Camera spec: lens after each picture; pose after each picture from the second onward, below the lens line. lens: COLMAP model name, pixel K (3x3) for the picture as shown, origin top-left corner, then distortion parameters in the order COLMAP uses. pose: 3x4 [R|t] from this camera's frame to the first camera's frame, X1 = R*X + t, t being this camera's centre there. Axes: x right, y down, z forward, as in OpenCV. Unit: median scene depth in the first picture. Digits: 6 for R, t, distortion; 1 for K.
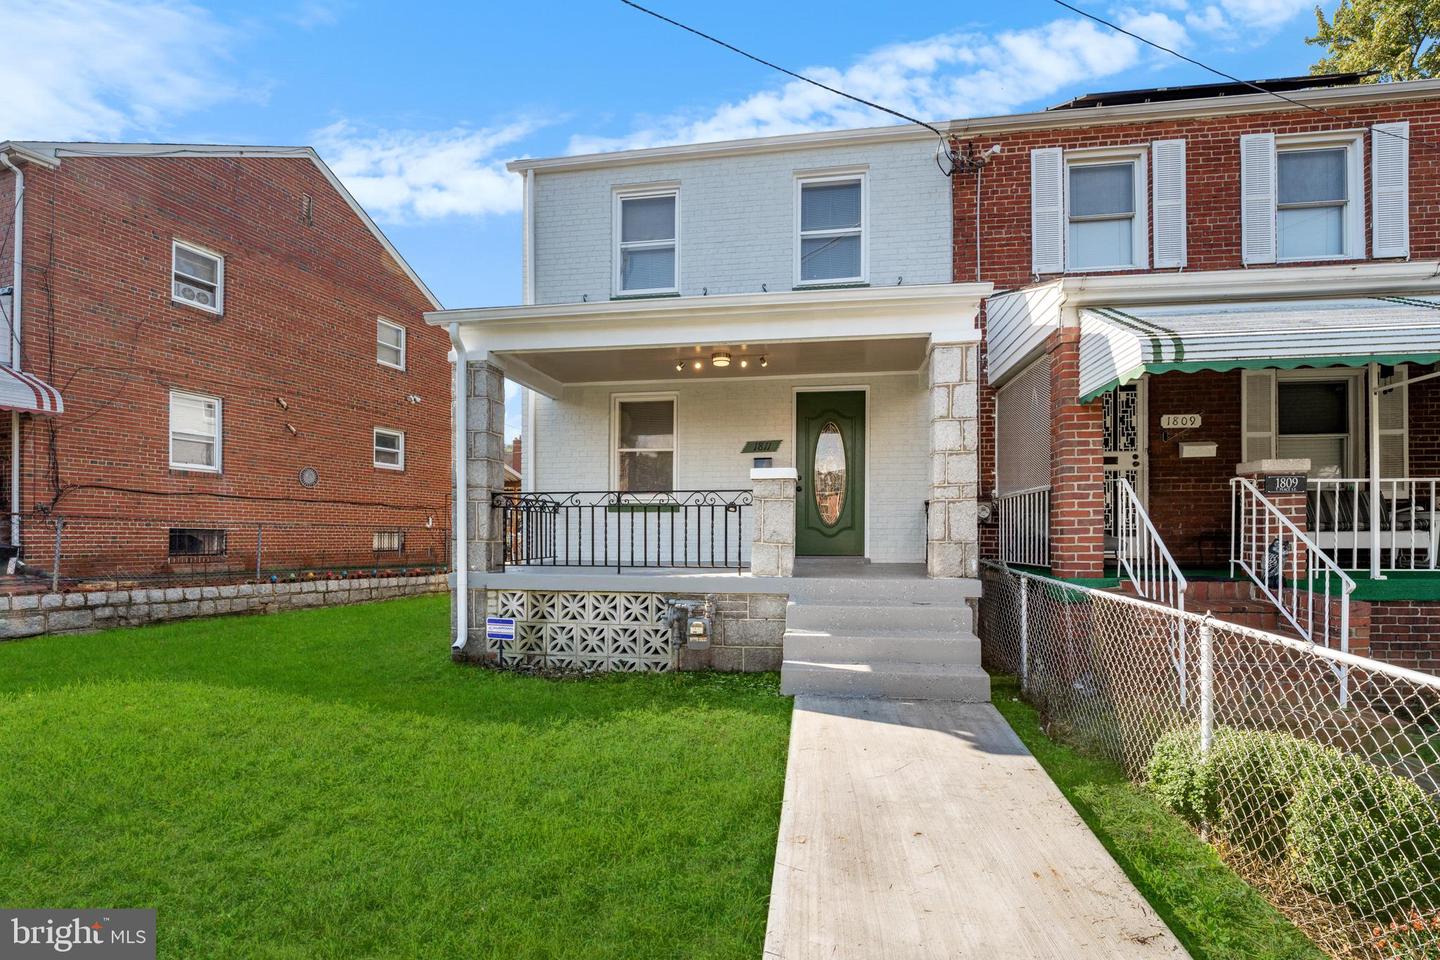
lens RADIAL K [[610.5, 0, 726.1], [0, 610.5, 532.1], [0, 0, 1]] dist [-0.007437, -0.001047]
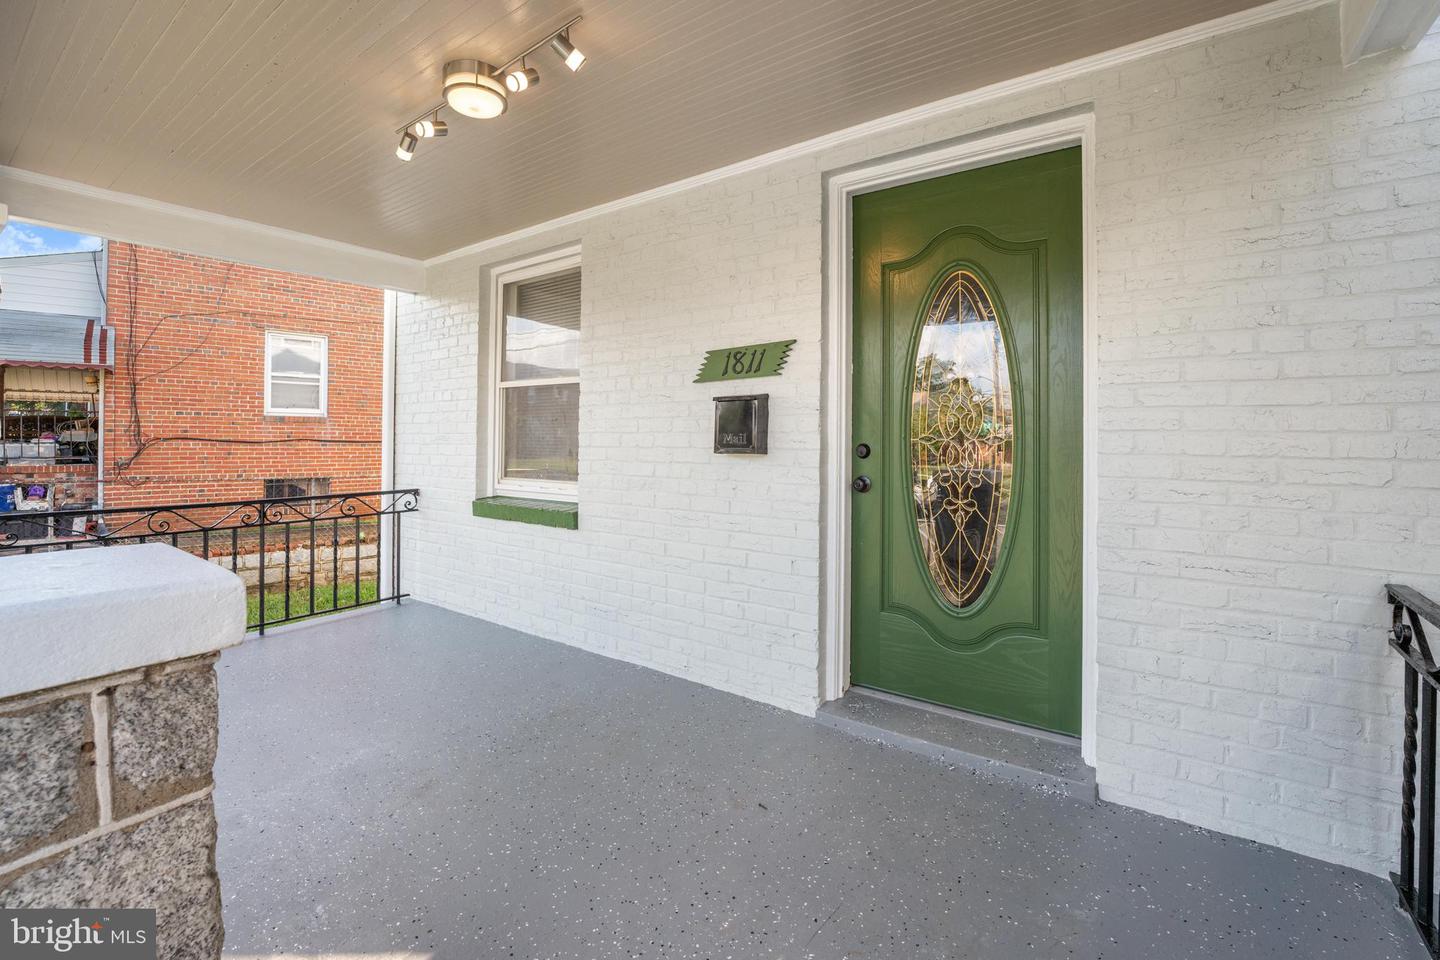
lens RADIAL K [[589.1, 0, 745.6], [0, 589.1, 427.0], [0, 0, 1]] dist [-0.012791, 0.000004]
pose [[0.898371, -0.006463, -0.439190, 0.203169], [-0.001106, 0.999855, -0.016977, -0.095752], [0.439236, 0.015737, 0.898234, 0.685549]]
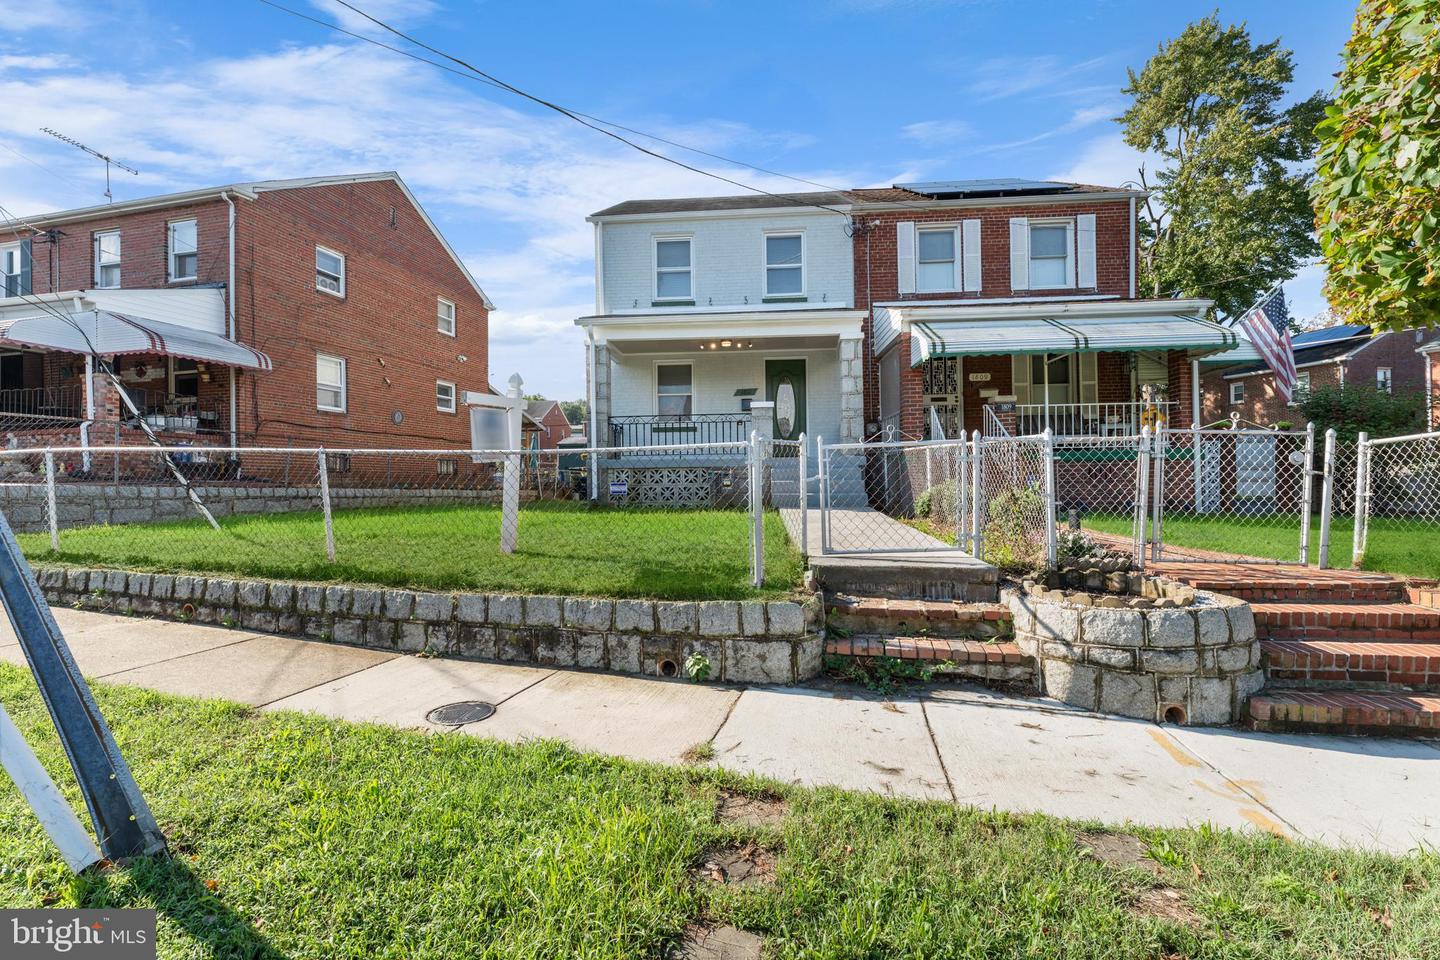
lens RADIAL K [[610.5, 0, 719.8], [0, 610.5, 482.0], [0, 0, 1]] dist [-0.007437, -0.001047]
pose [[0.995039, -0.014896, 0.098366, -0.178175], [0.015386, 0.999873, -0.004229, 0.110898], [-0.098291, 0.005722, 0.995141, -0.651791]]
